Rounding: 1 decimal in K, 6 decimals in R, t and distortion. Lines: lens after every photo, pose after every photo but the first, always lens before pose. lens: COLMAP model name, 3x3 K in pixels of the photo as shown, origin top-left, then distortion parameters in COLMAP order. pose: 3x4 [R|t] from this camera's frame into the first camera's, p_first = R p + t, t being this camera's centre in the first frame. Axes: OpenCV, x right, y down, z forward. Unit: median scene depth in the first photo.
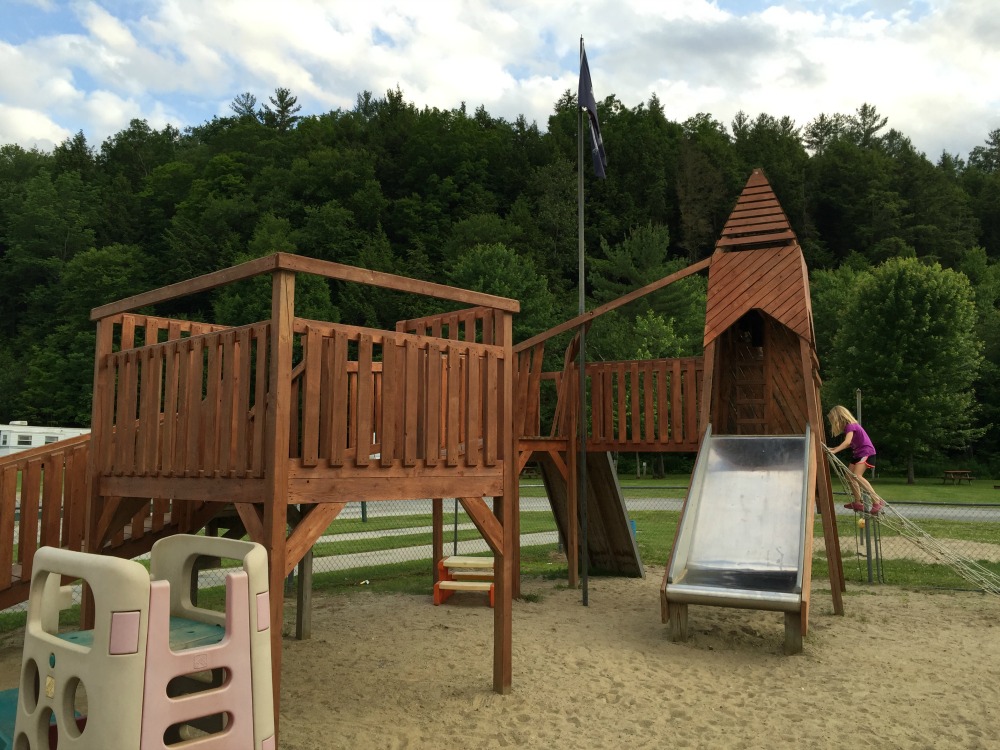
lens RADIAL K [[840.8, 0, 500.0], [0, 840.8, 375.0], [0, 0, 1]] dist [0.142528, 0.000213]
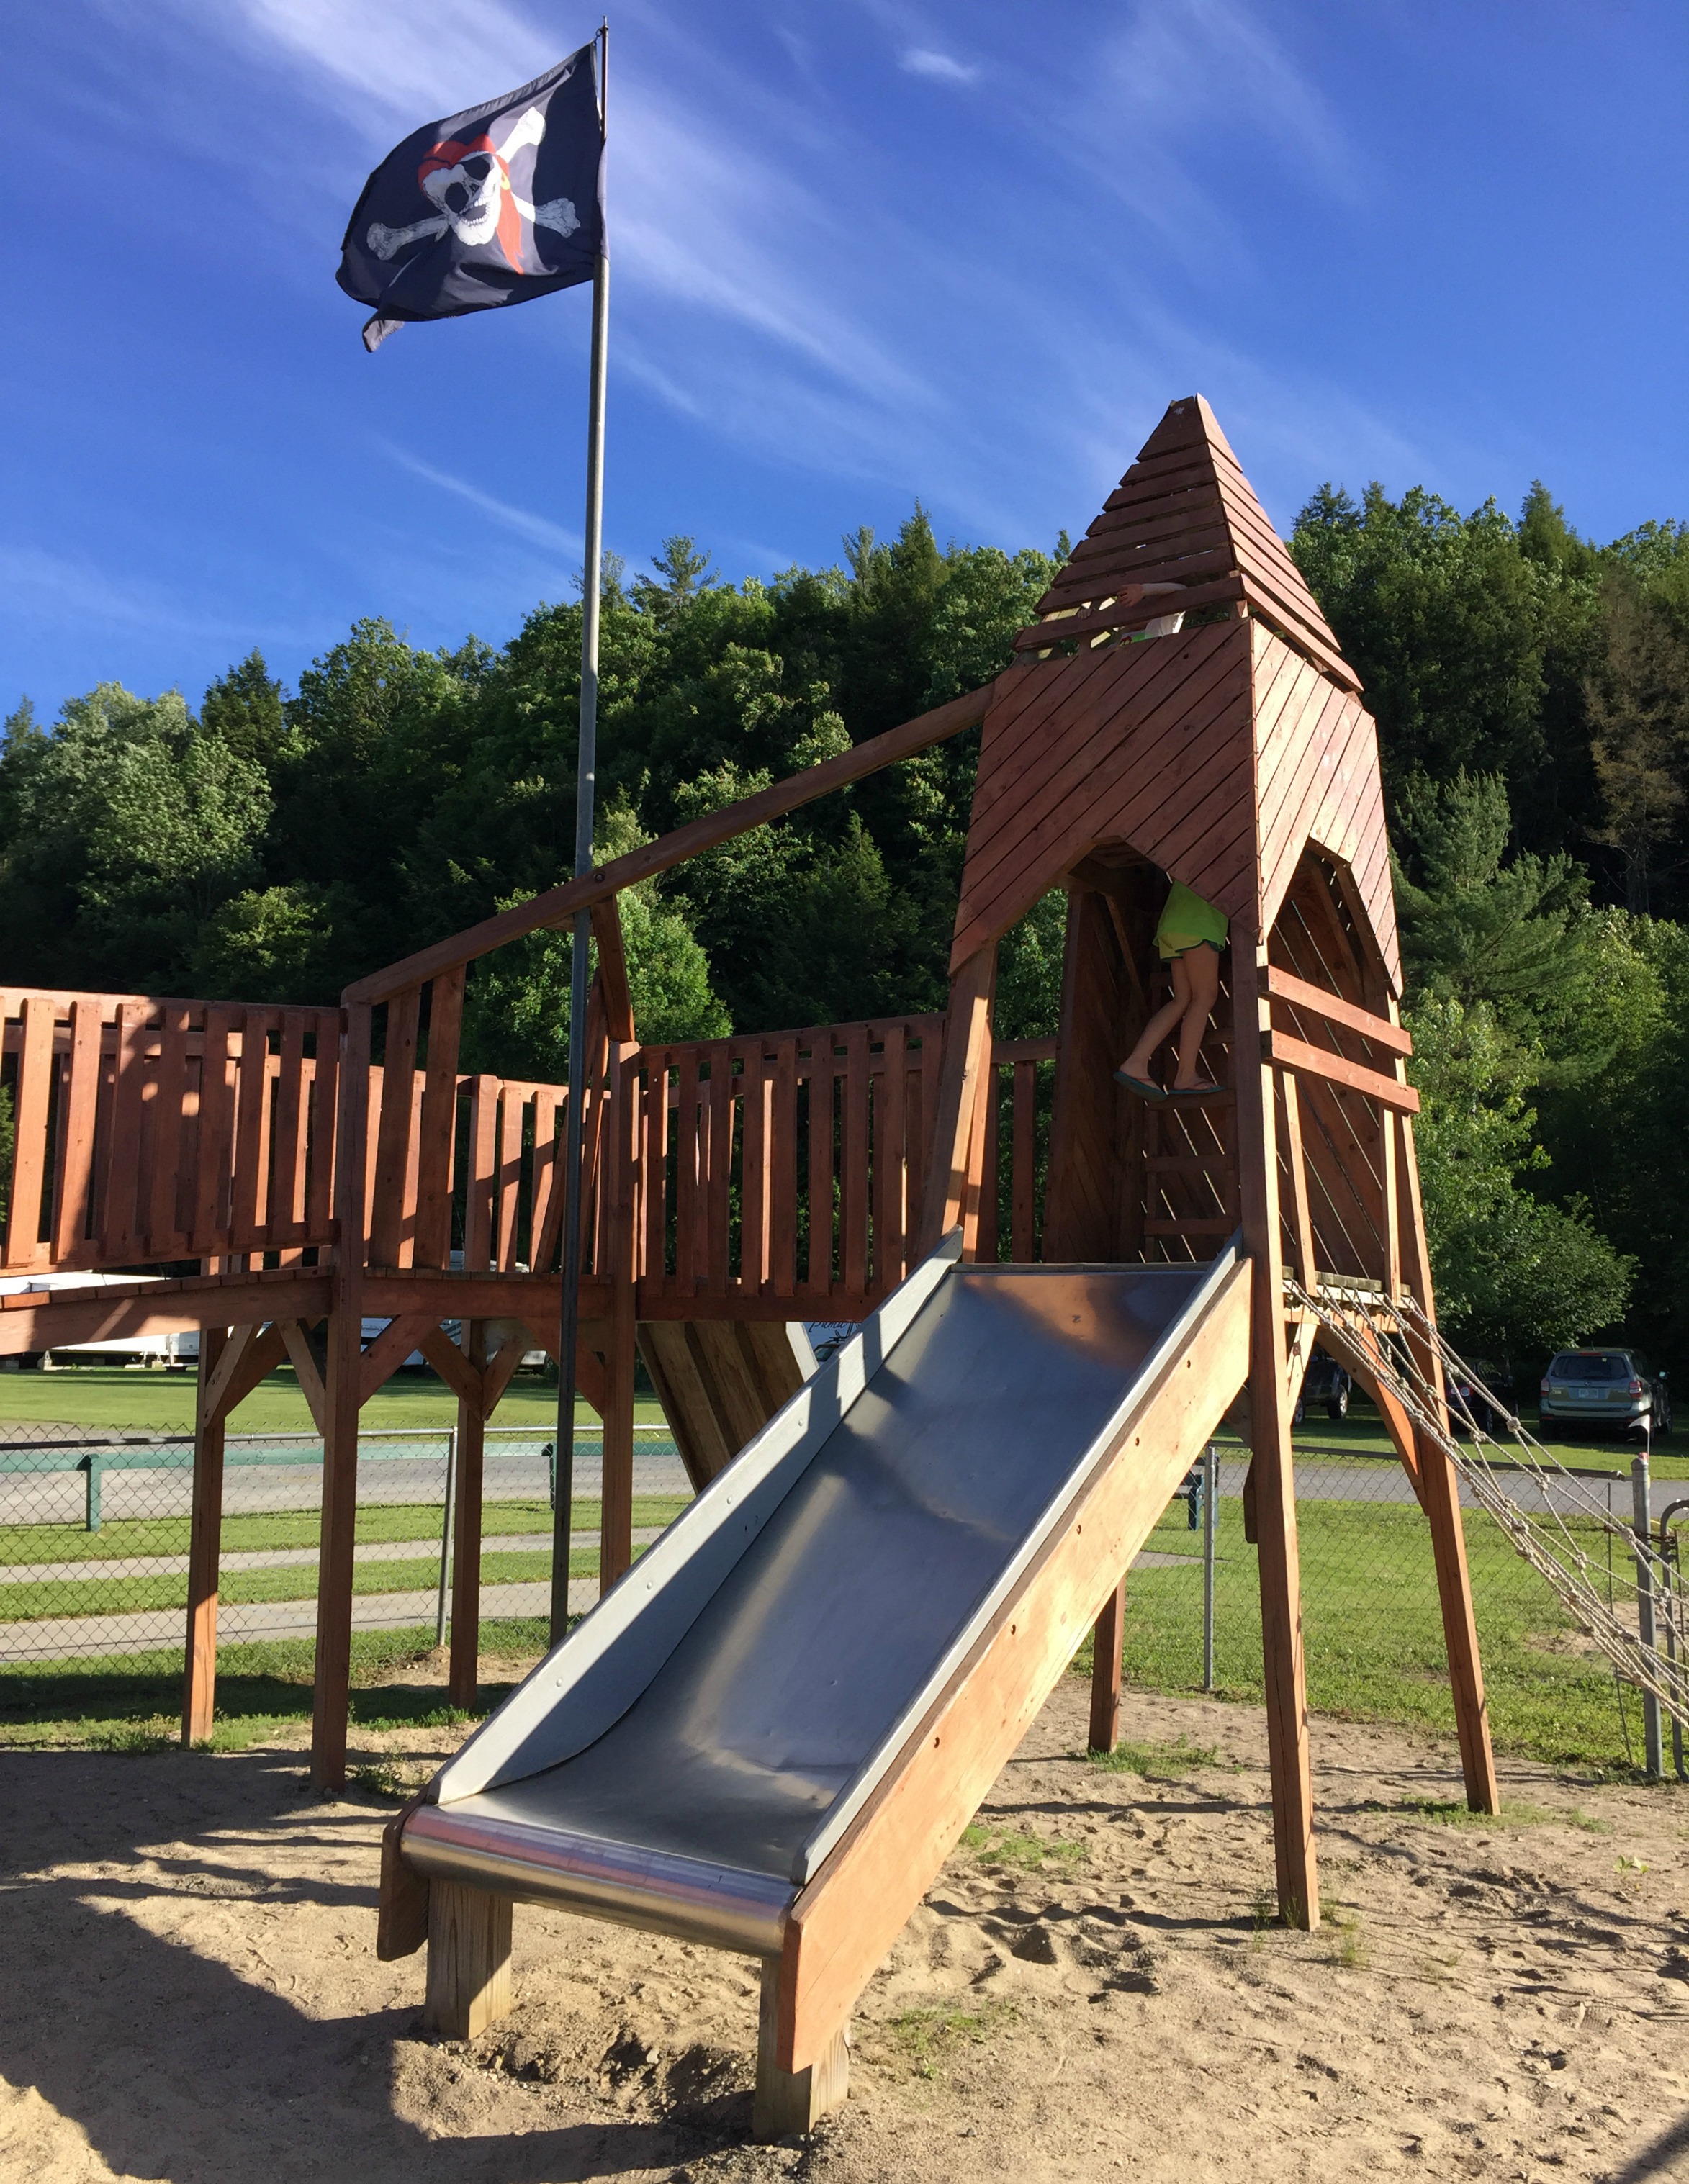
lens RADIAL K [[1916.2, 0, 844.5], [0, 1916.2, 1092.0], [0, 0, 1]] dist [0.085740, -0.000707]
pose [[0.982217, -0.004651, -0.187689, 0.134323], [-0.002979, 0.999181, -0.040348, 0.014190], [0.187723, 0.040190, 0.981399, 0.136214]]
